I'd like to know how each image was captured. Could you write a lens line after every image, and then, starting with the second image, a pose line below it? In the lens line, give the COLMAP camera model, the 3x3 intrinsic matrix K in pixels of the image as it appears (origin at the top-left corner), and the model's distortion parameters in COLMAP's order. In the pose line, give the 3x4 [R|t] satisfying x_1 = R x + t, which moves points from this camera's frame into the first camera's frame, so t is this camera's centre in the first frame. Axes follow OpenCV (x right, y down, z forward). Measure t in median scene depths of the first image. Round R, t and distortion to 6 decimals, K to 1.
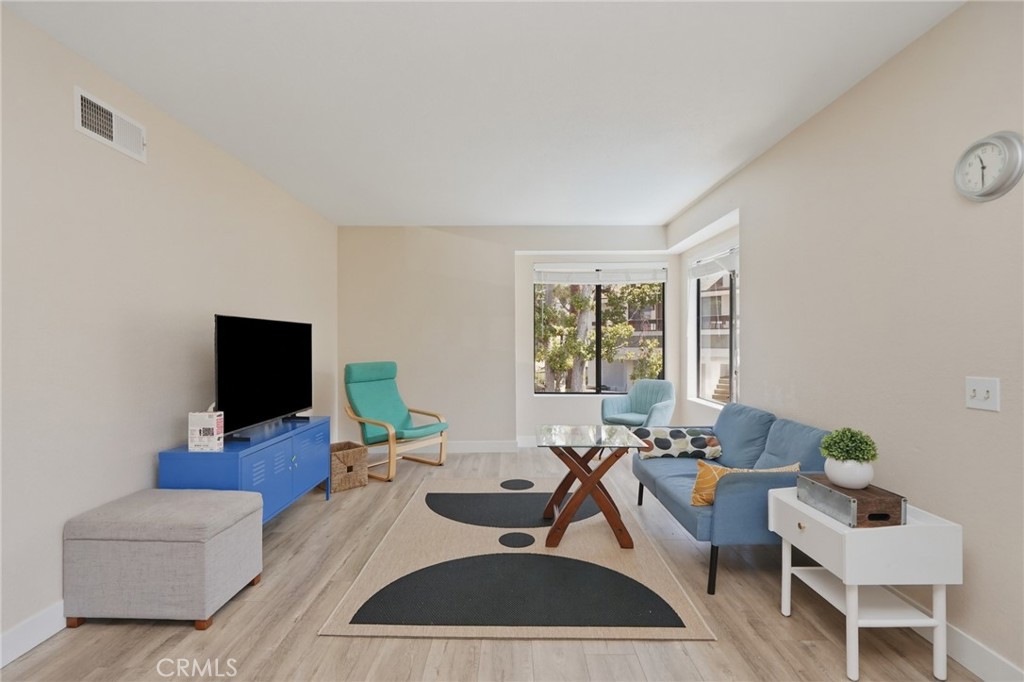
lens RADIAL K [[458.9, 0, 508.3], [0, 458.9, 345.3], [0, 0, 1]] dist [-0.002281, -0.000816]
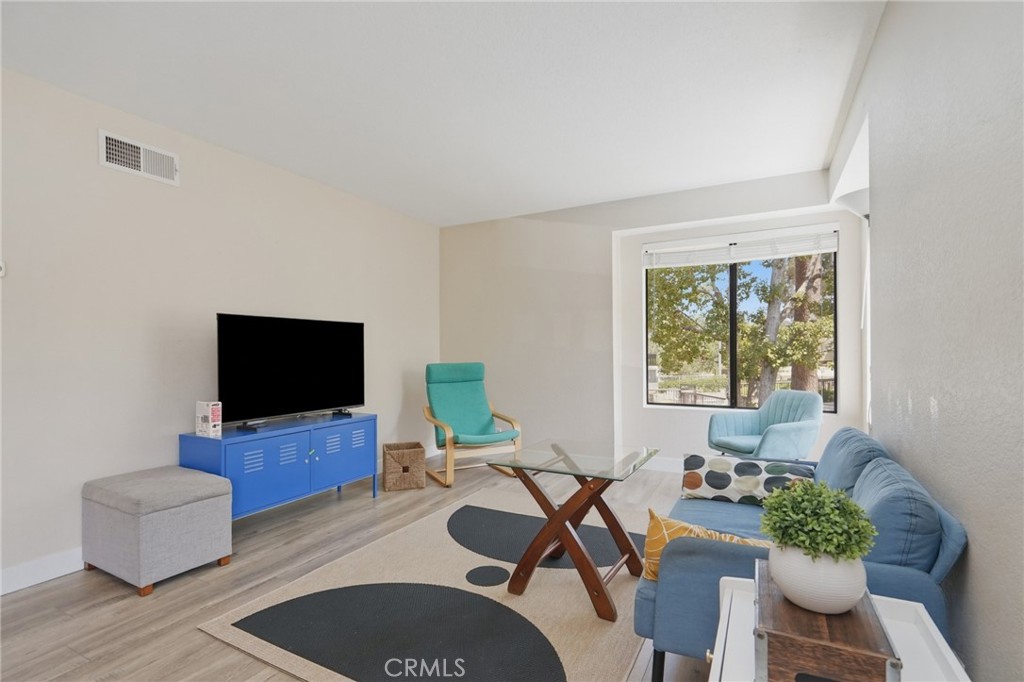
lens RADIAL K [[475.2, 0, 515.0], [0, 475.2, 352.6], [0, 0, 1]] dist [0.003871, -0.000123]
pose [[0.890288, -0.004635, -0.455374, 0.394171], [0.004456, 0.999989, -0.001467, 0.024320], [0.455375, -0.000723, 0.890299, 0.233184]]
